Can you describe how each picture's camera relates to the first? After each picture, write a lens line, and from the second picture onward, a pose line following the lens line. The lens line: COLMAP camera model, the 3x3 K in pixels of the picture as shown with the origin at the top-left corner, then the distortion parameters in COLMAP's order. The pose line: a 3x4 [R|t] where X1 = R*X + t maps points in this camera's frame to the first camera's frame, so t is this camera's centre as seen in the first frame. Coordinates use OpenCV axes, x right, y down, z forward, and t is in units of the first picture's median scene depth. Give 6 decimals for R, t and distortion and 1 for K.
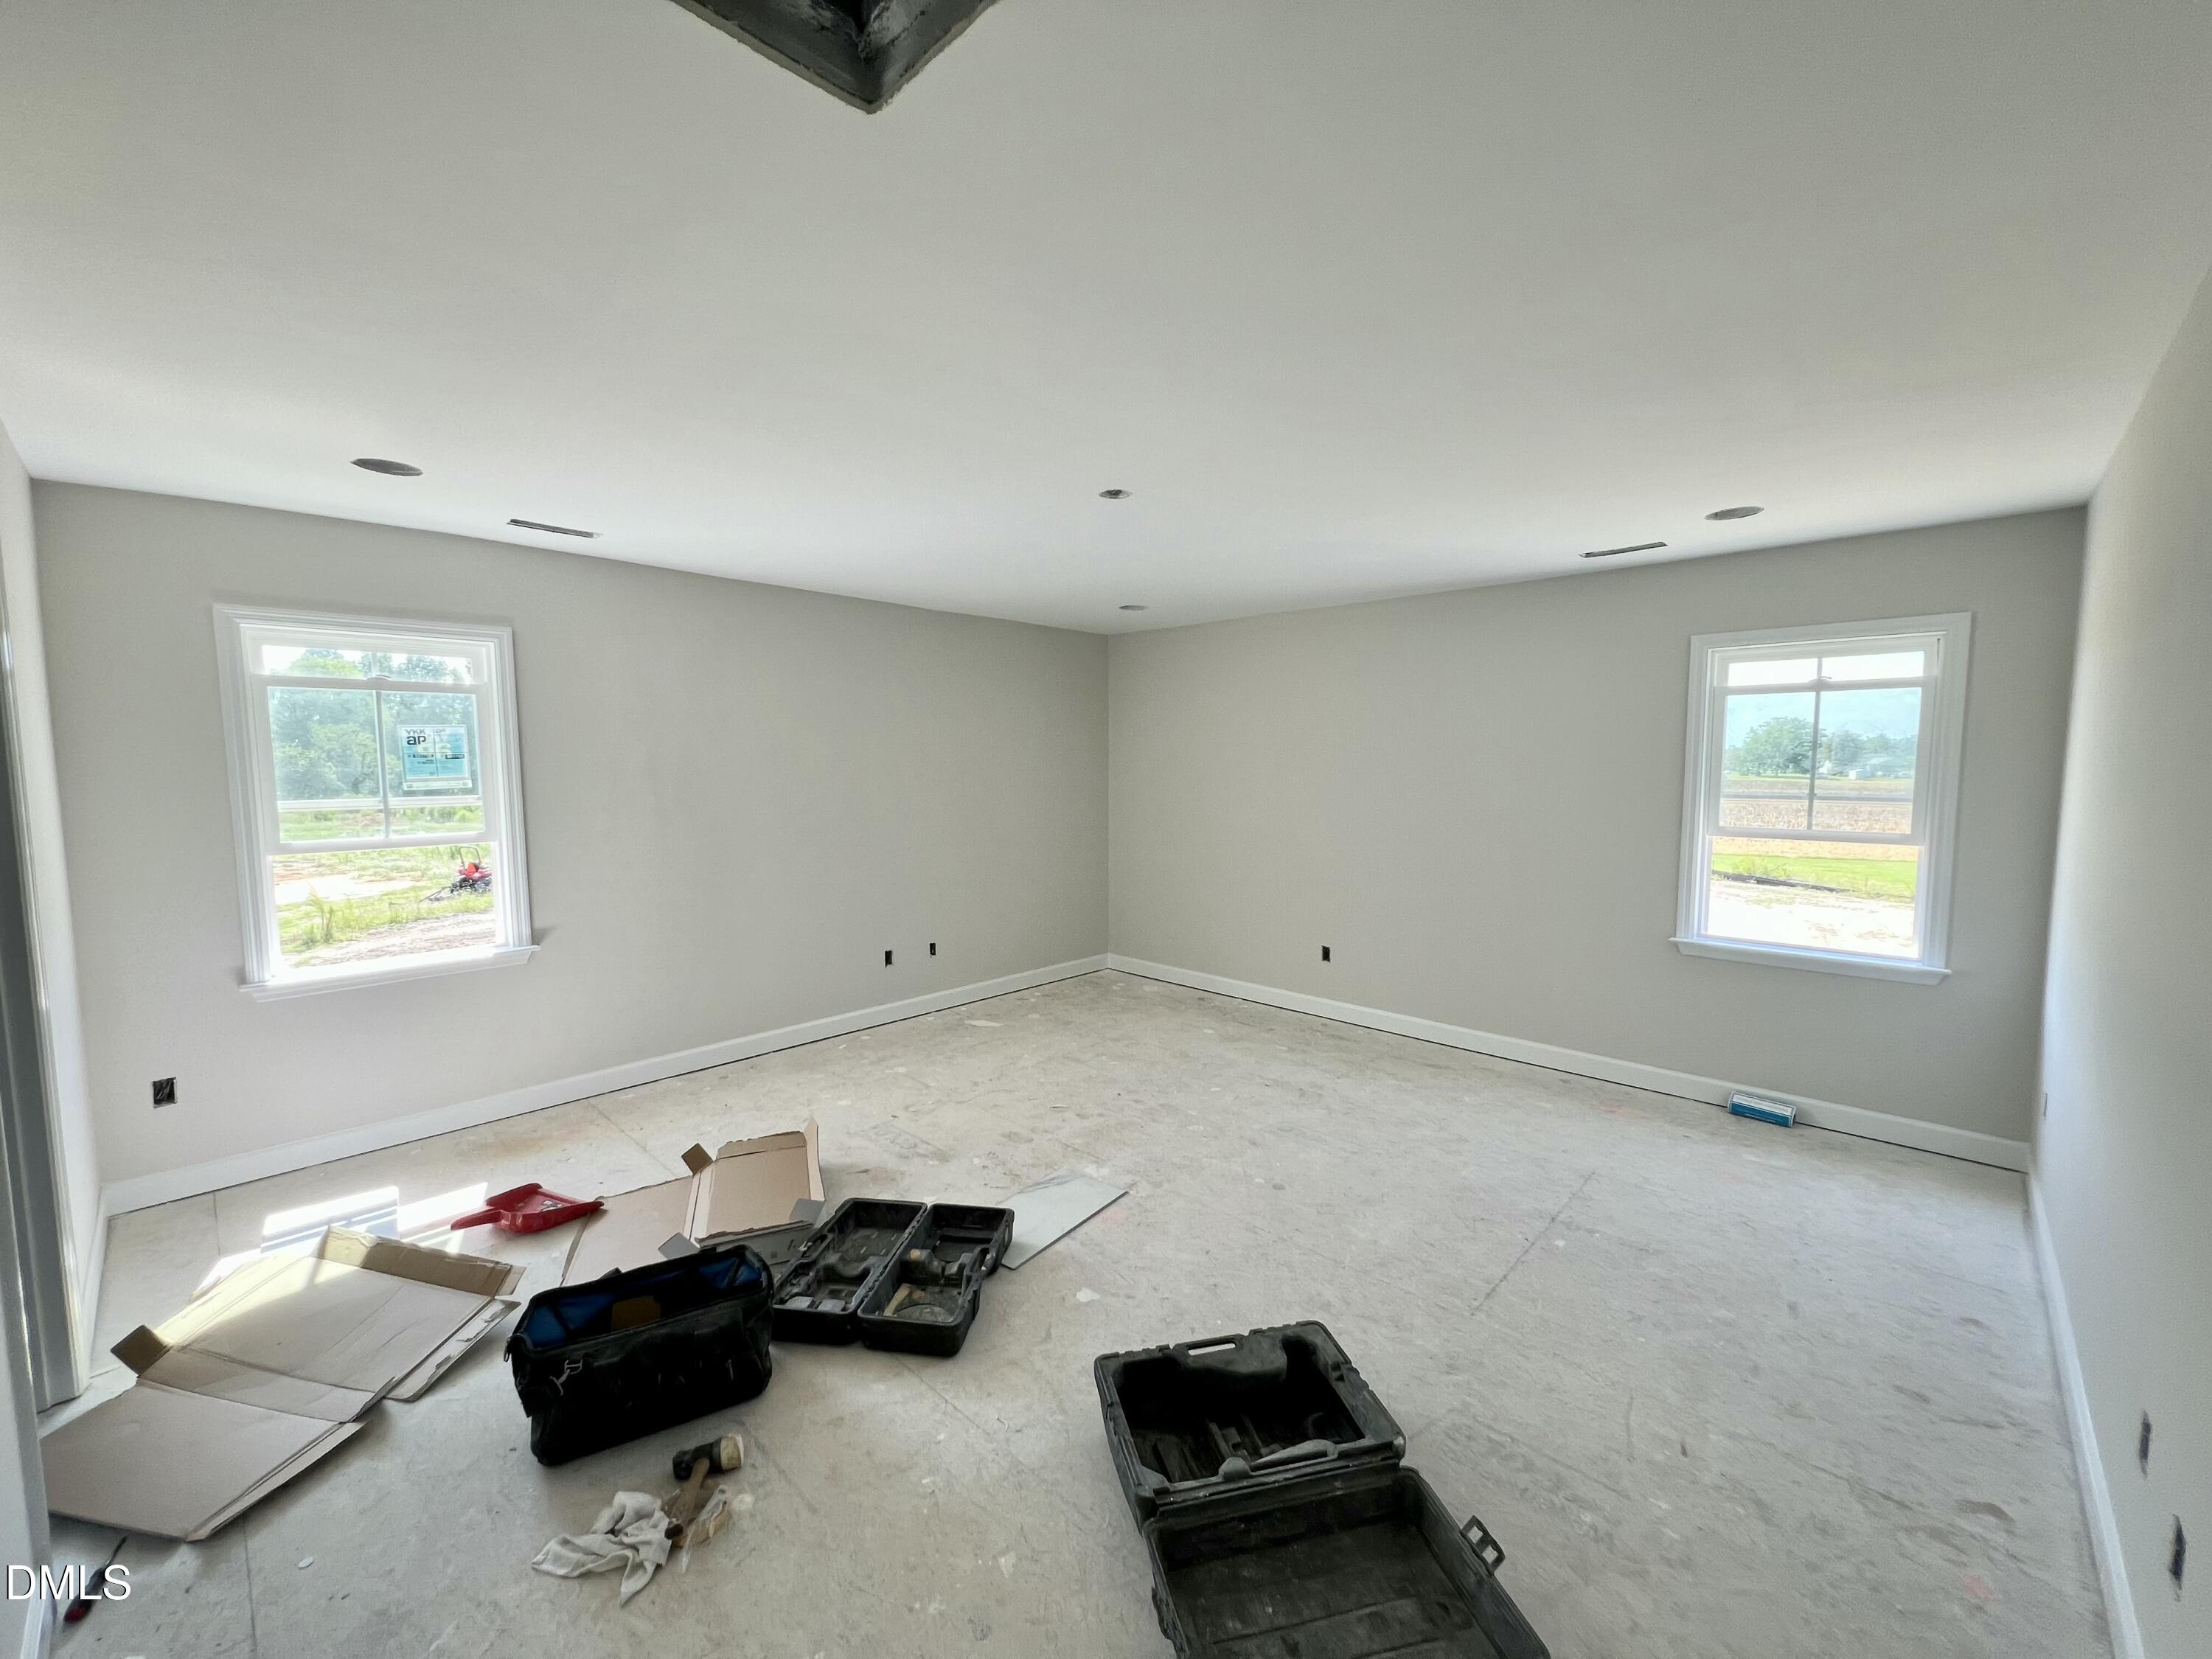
lens RADIAL K [[879.5, 0, 1106.0], [0, 879.5, 829.5], [0, 0, 1]] dist [0.000661, 0.000124]
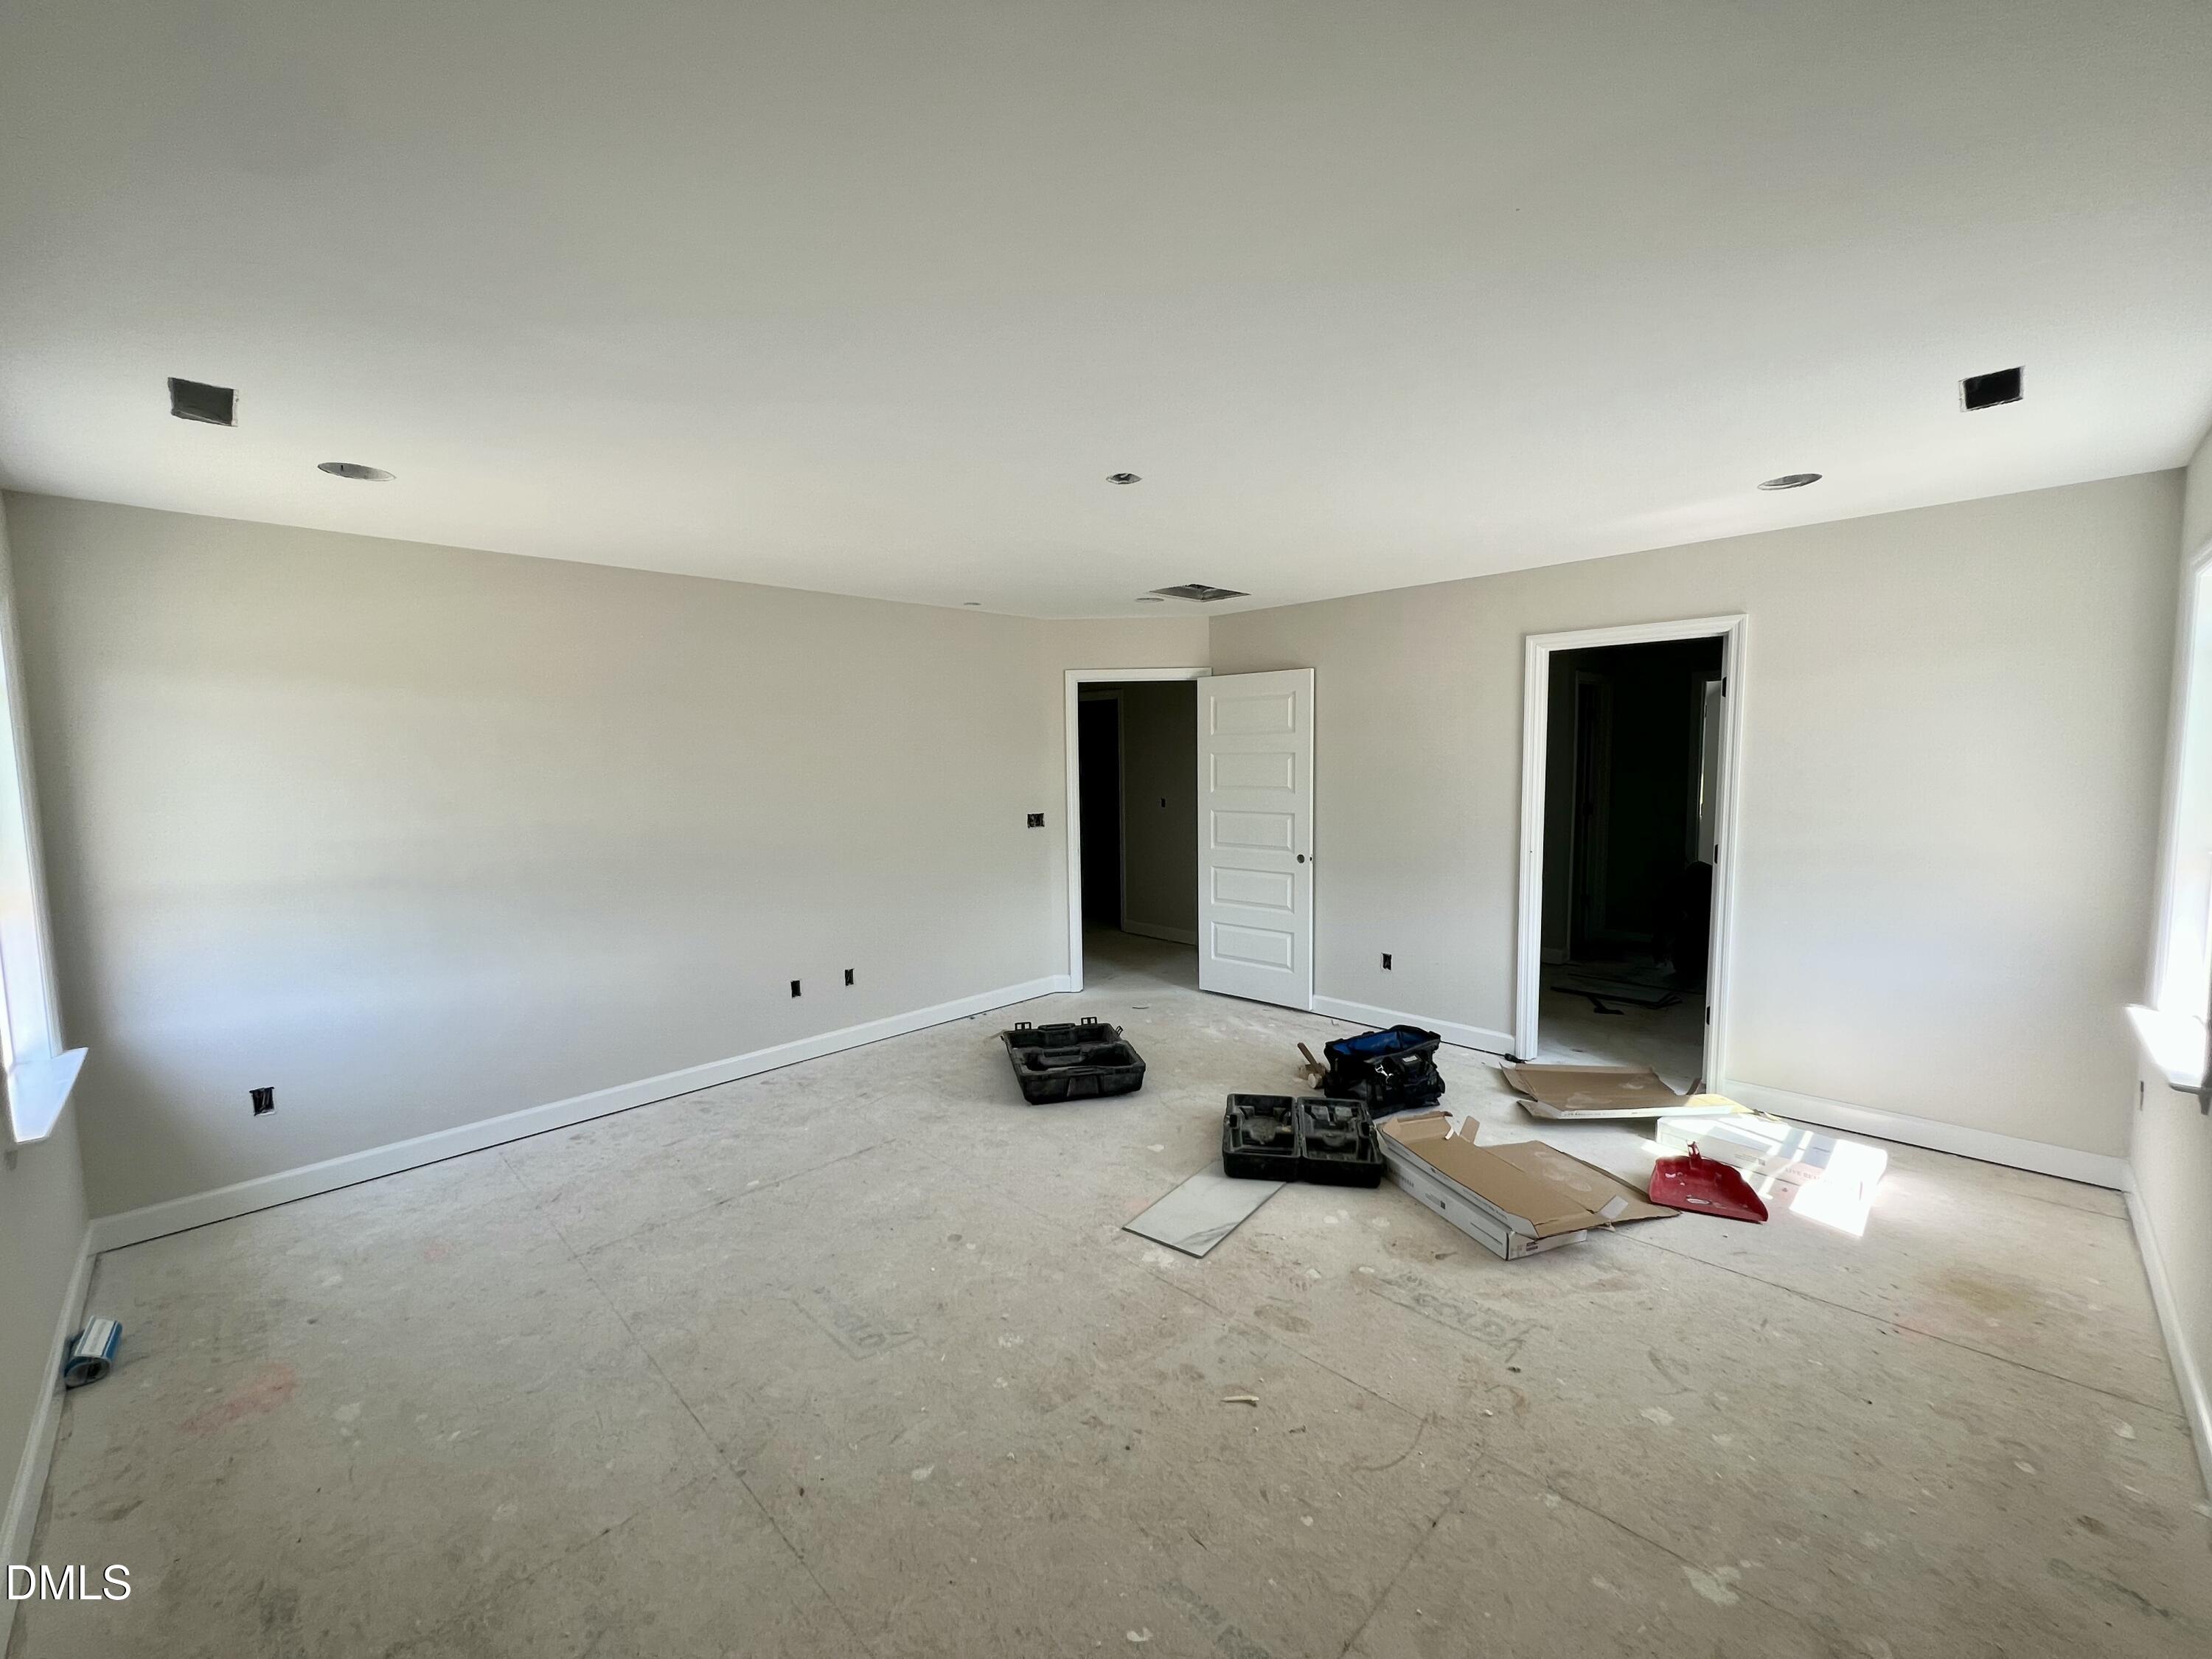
lens RADIAL K [[888.6, 0, 1106.0], [0, 888.6, 829.5], [0, 0, 1]] dist [-0.000158, -0.000002]
pose [[-0.999560, 0.016158, 0.024872, 0.010286], [0.020015, 0.986327, 0.163577, -0.134520], [-0.021889, 0.164003, -0.986217, 1.599502]]
